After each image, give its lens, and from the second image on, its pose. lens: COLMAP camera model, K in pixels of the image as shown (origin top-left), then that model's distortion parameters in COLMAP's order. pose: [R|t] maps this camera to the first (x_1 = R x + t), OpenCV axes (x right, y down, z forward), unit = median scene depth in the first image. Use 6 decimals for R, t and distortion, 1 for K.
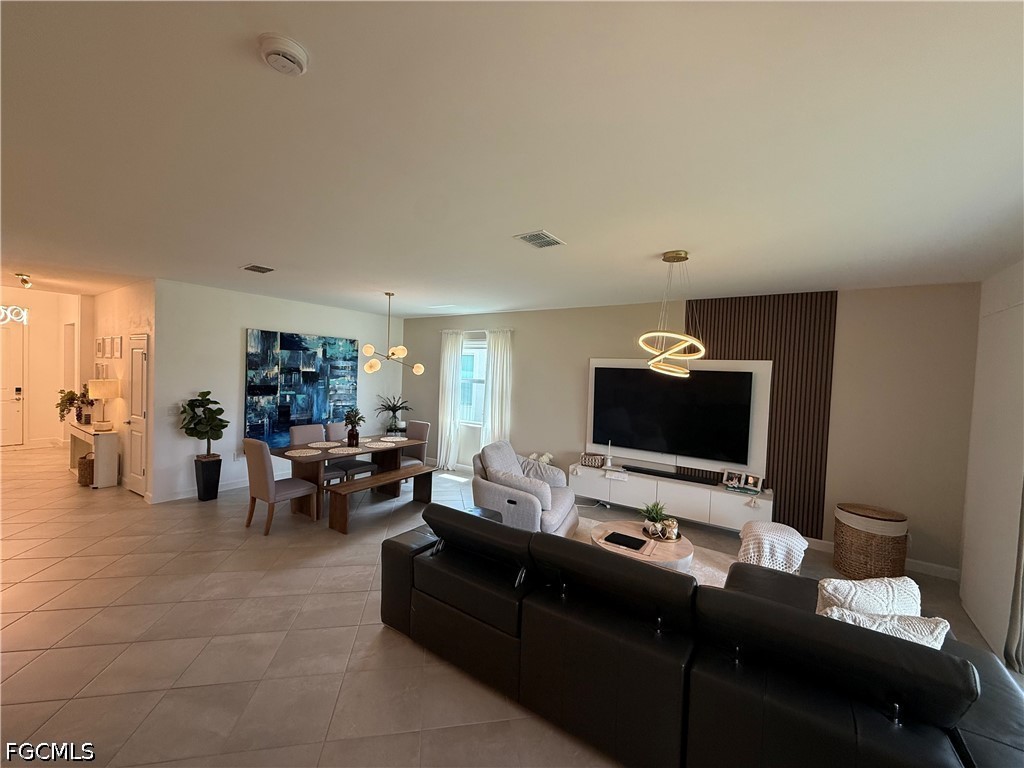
lens RADIAL K [[406.7, 0, 510.5], [0, 406.7, 385.5], [0, 0, 1]] dist [0.001106, -0.000020]
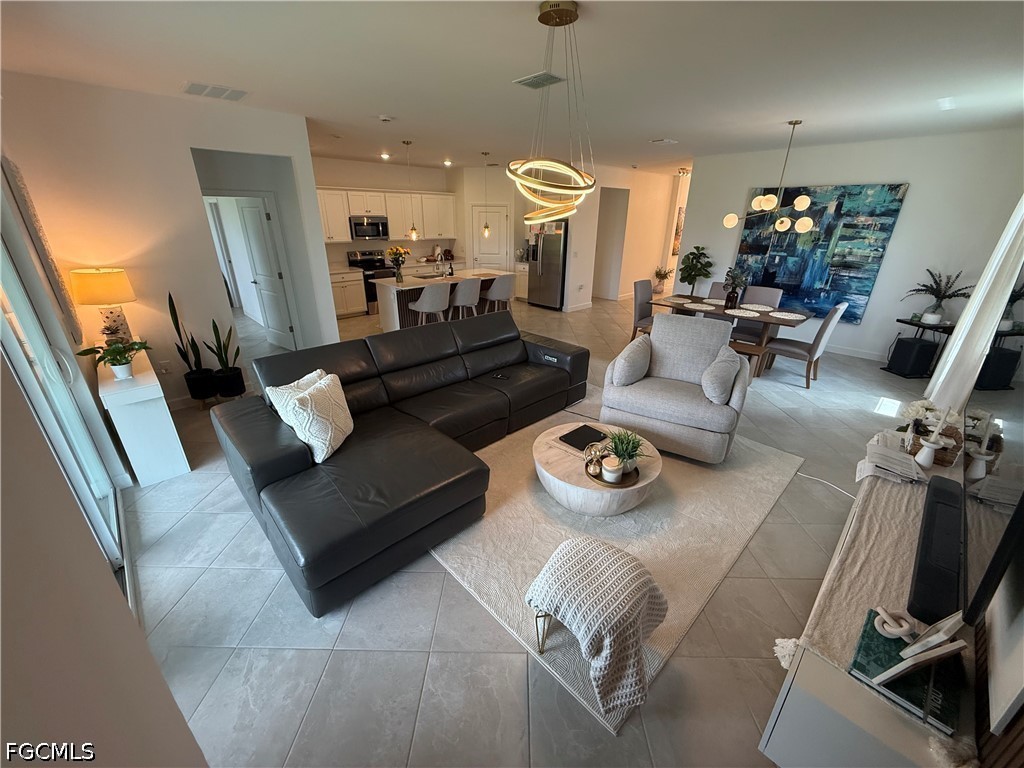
lens RADIAL K [[406.7, 0, 510.5], [0, 406.7, 385.5], [0, 0, 1]] dist [0.001106, -0.000020]
pose [[-0.196205, 0.343582, -0.918398, 0.566589], [-0.046736, 0.932262, 0.358753, -0.007727], [0.979449, 0.113311, -0.166856, 0.528574]]
